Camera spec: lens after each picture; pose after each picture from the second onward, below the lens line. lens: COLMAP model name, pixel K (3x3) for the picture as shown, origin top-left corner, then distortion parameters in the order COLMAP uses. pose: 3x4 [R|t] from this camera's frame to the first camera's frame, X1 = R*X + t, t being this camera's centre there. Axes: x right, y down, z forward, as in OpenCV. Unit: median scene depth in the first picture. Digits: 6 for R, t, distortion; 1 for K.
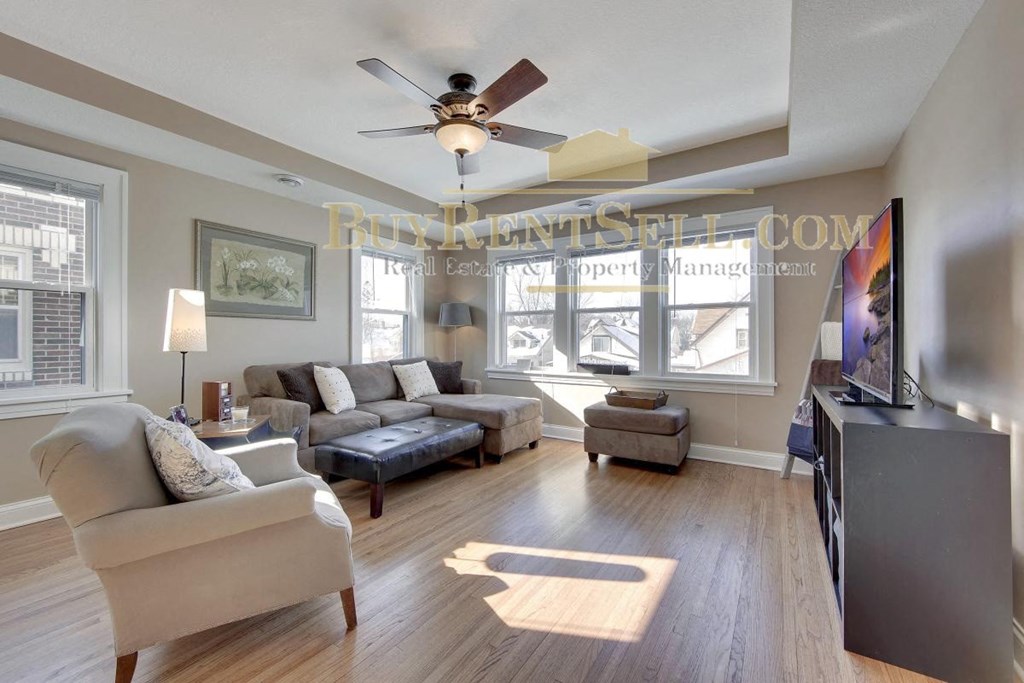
lens RADIAL K [[409.3, 0, 508.8], [0, 409.3, 338.9], [0, 0, 1]] dist [0.000060, -0.000341]
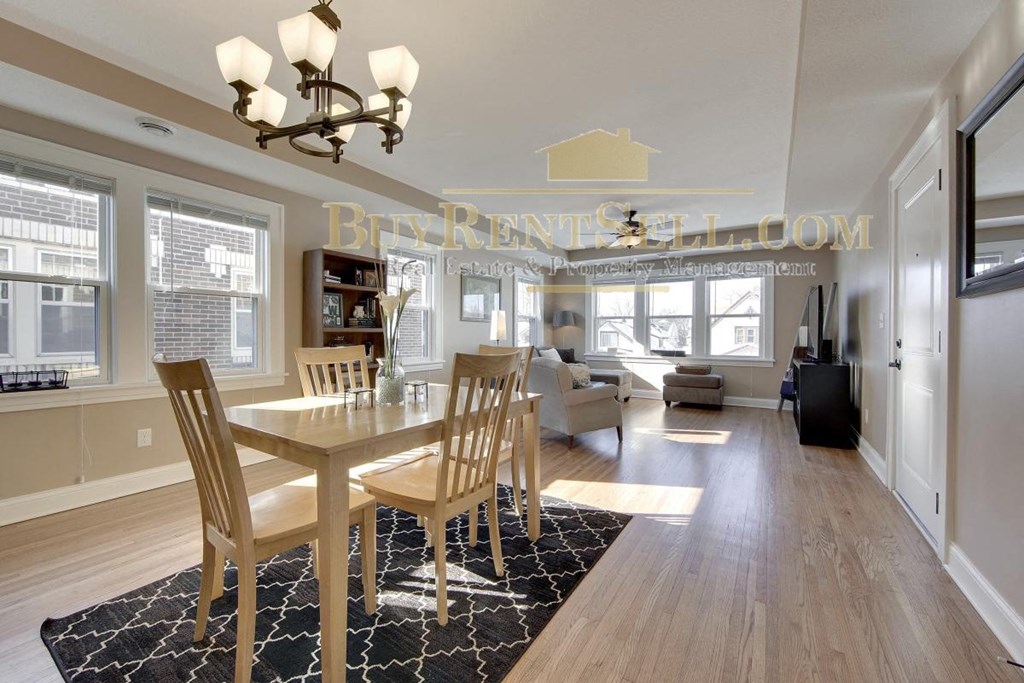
lens RADIAL K [[409.3, 0, 518.5], [0, 409.3, 342.0], [0, 0, 1]] dist [0.000060, -0.000341]
pose [[0.999568, 0.002113, 0.029303, -0.386629], [-0.002674, 0.999814, 0.019112, -0.000203], [-0.029257, -0.019182, 0.999388, -0.562801]]
